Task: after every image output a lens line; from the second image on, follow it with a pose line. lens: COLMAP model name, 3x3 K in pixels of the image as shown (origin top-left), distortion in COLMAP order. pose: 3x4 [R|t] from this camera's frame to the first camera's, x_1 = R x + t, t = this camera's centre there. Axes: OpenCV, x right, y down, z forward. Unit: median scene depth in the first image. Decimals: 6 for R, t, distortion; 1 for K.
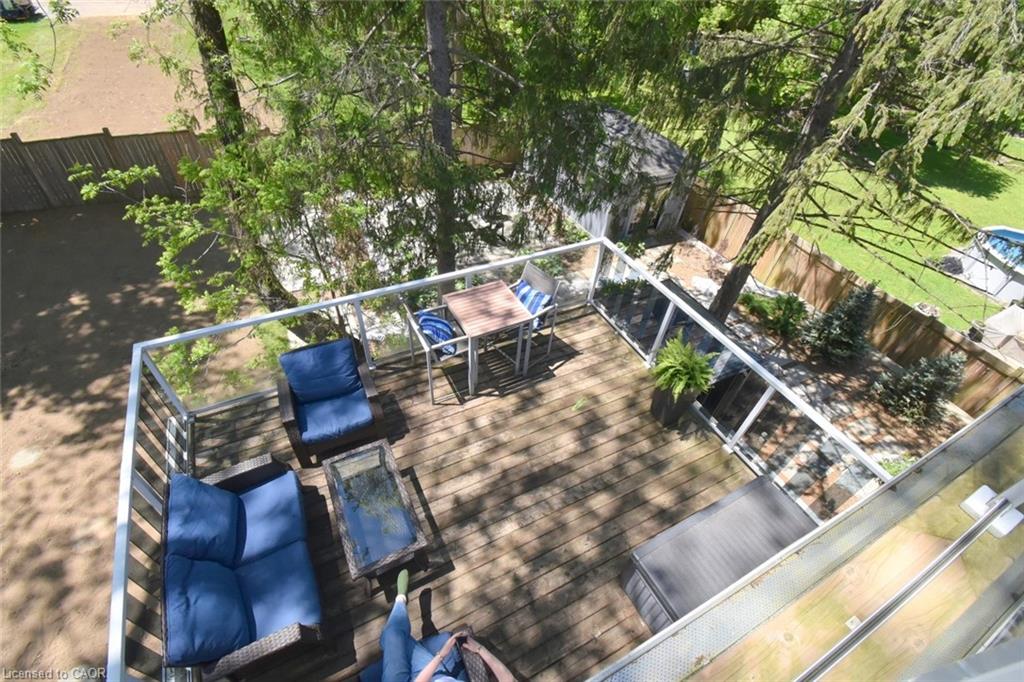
lens RADIAL K [[450.0, 0, 508.0], [0, 450.0, 342.2], [0, 0, 1]] dist [0.016806, -0.023763]
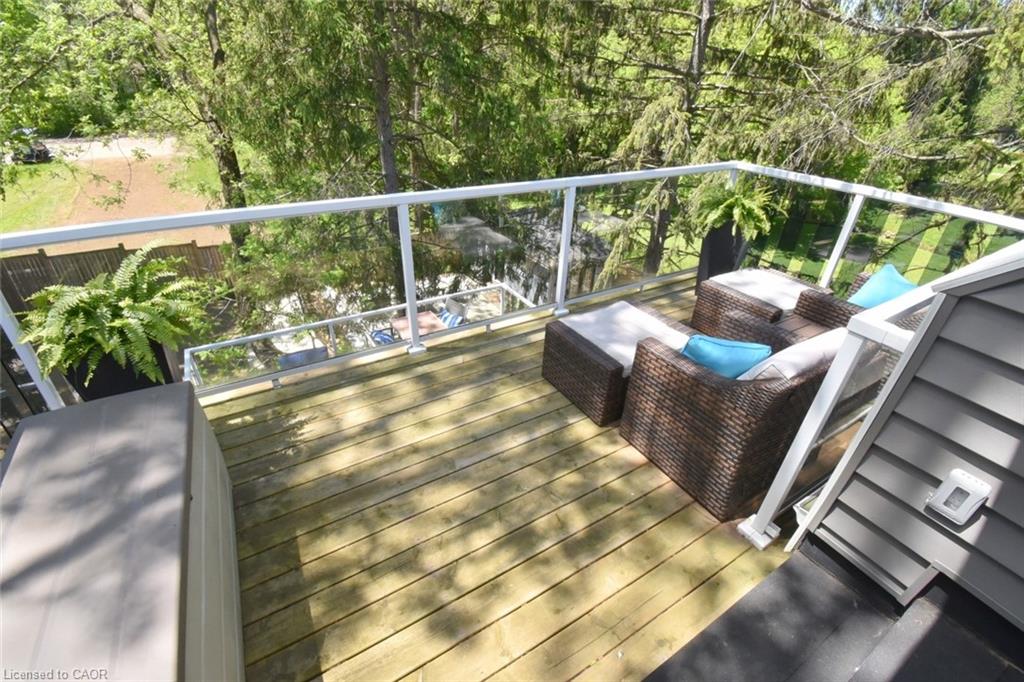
lens RADIAL K [[450.0, 0, 508.0], [0, 450.0, 342.2], [0, 0, 1]] dist [0.016806, -0.023763]
pose [[0.996648, -0.062654, 0.052597, 0.120069], [0.072456, 0.974573, -0.212034, 0.231567], [-0.037975, 0.215135, 0.975846, -0.340689]]
